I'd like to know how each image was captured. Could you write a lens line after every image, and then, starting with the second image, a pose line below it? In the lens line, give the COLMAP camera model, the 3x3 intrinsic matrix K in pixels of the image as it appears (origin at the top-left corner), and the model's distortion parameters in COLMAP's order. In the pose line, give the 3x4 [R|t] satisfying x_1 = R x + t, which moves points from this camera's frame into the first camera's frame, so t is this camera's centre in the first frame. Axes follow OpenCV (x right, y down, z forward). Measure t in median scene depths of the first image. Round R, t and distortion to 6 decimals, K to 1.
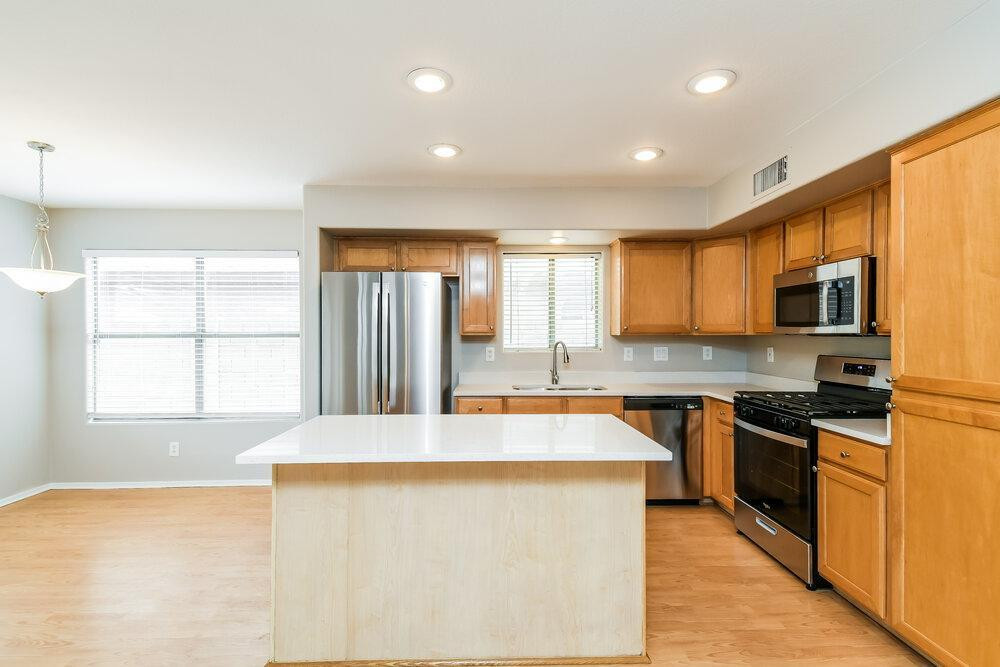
lens RADIAL K [[470.7, 0, 500.1], [0, 470.7, 338.6], [0, 0, 1]] dist [0.054699, -0.039325]
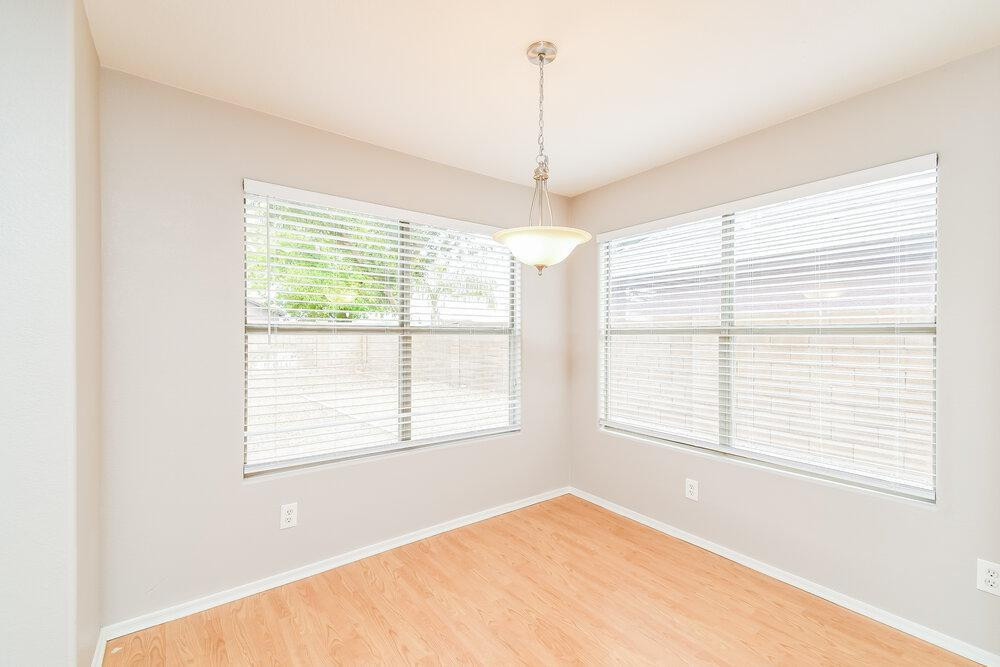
lens RADIAL K [[470.7, 0, 500.1], [0, 470.7, 338.6], [0, 0, 1]] dist [0.054699, -0.039325]
pose [[0.597333, 0.010870, -0.801920, -0.286226], [-0.005760, 0.999941, 0.009263, 0.000128], [0.801973, -0.000914, 0.597360, 0.350203]]
